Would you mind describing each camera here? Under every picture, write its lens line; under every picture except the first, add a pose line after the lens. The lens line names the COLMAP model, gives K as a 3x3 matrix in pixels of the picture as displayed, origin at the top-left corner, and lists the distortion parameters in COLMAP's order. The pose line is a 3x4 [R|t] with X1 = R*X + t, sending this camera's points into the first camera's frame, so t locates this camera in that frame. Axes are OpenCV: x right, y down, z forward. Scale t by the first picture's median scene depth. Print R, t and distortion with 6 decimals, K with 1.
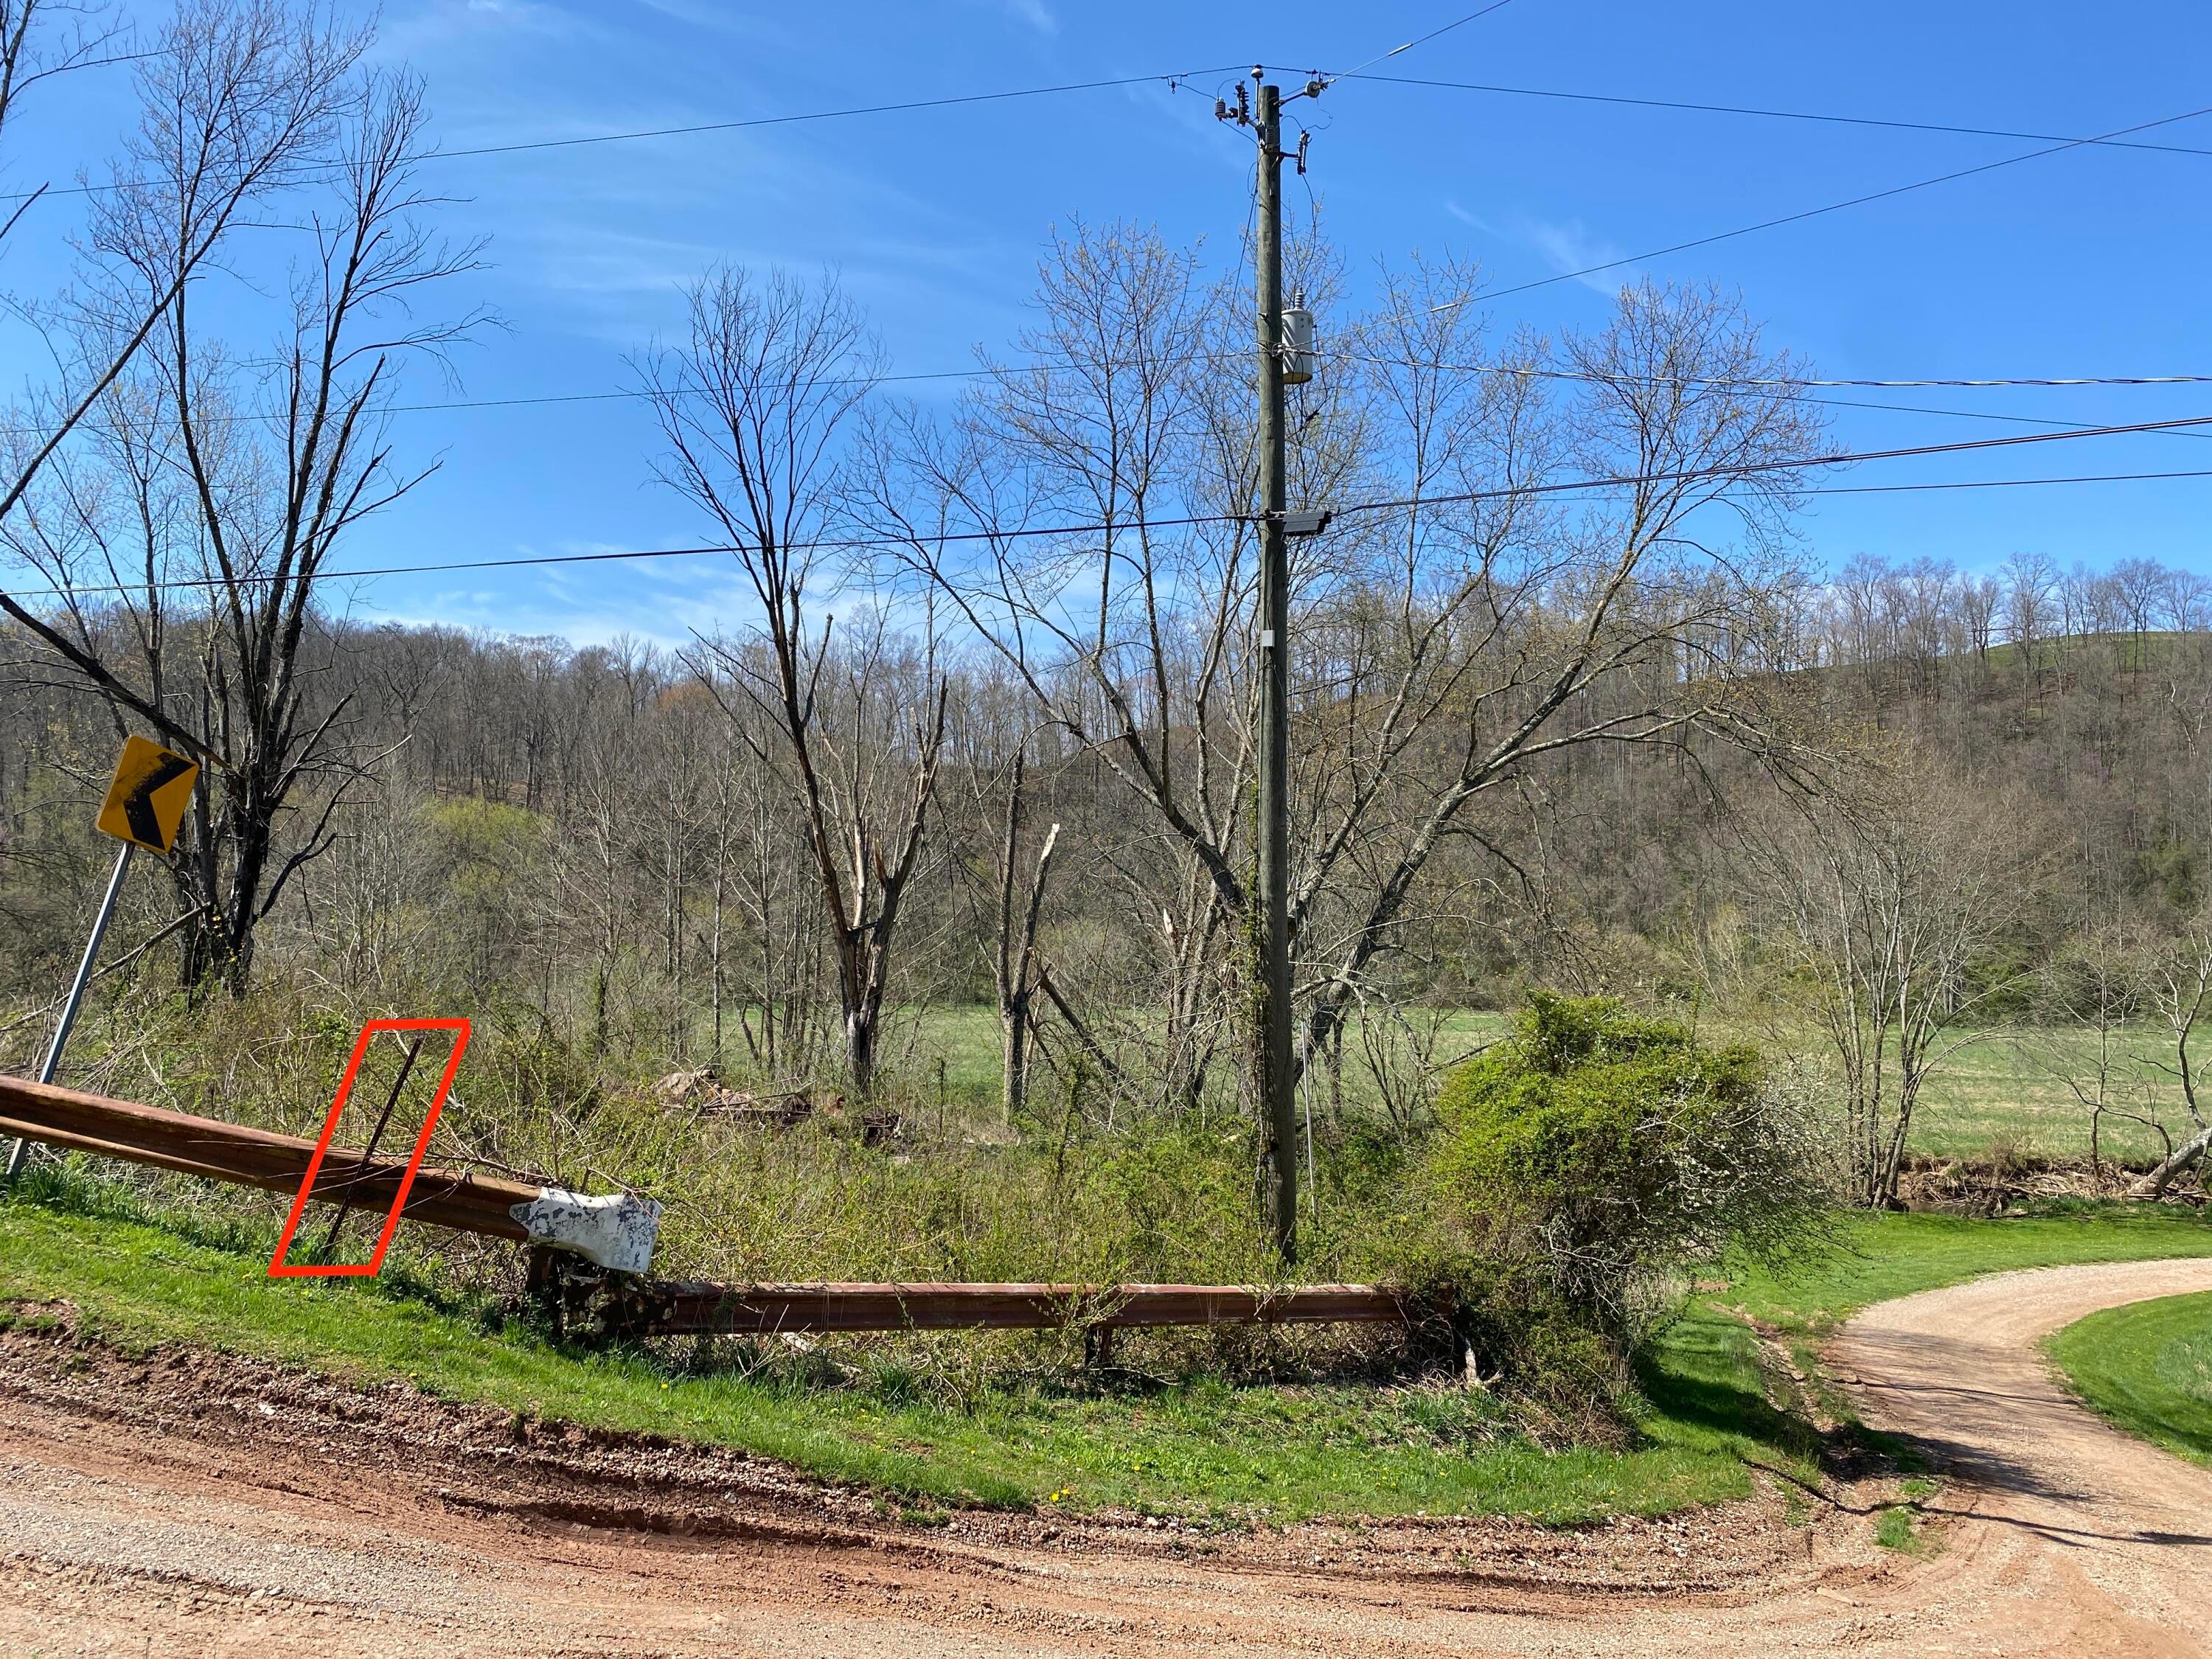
lens RADIAL K [[1682.1, 0, 1082.2], [0, 1682.1, 847.4], [0, 0, 1]] dist [0.006025, -0.003956]
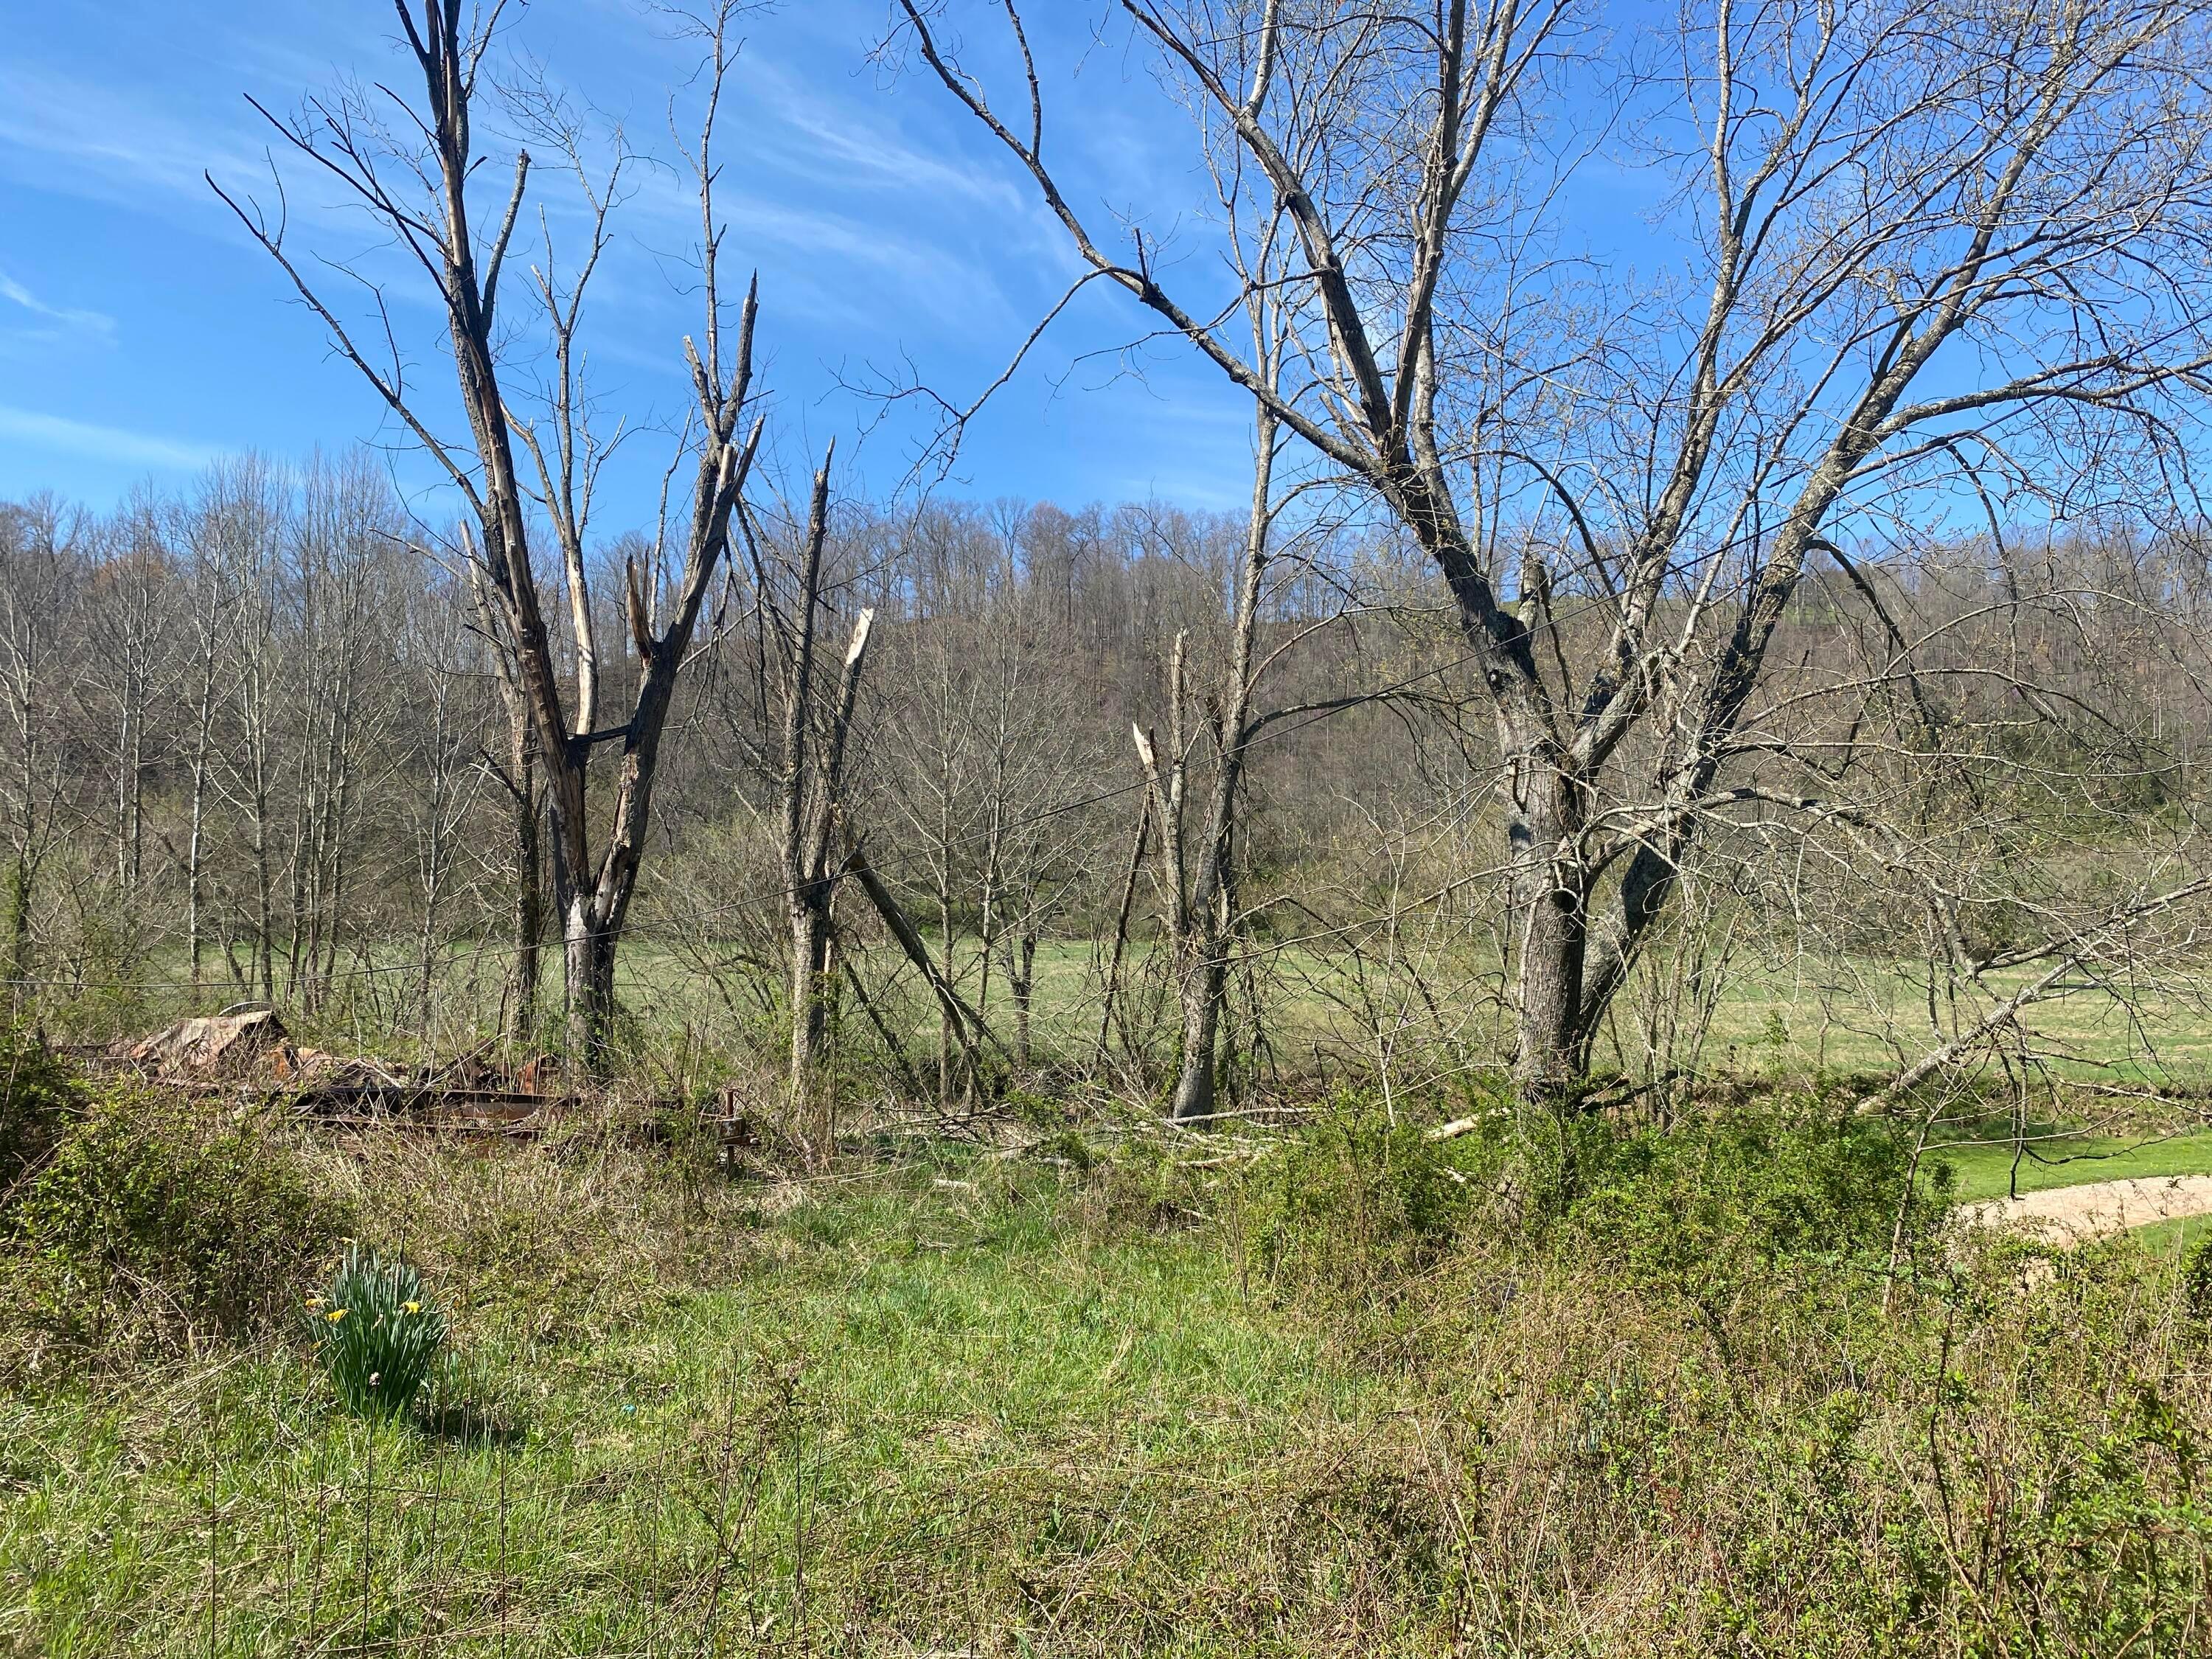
lens RADIAL K [[1690.5, 0, 1118.2], [0, 1690.5, 817.6], [0, 0, 1]] dist [0.006823, -0.006378]
pose [[0.954600, 0.017155, 0.297397, -0.115186], [-0.021865, 0.999683, 0.012515, 0.054897], [-0.297088, -0.018449, 0.954672, 0.388951]]
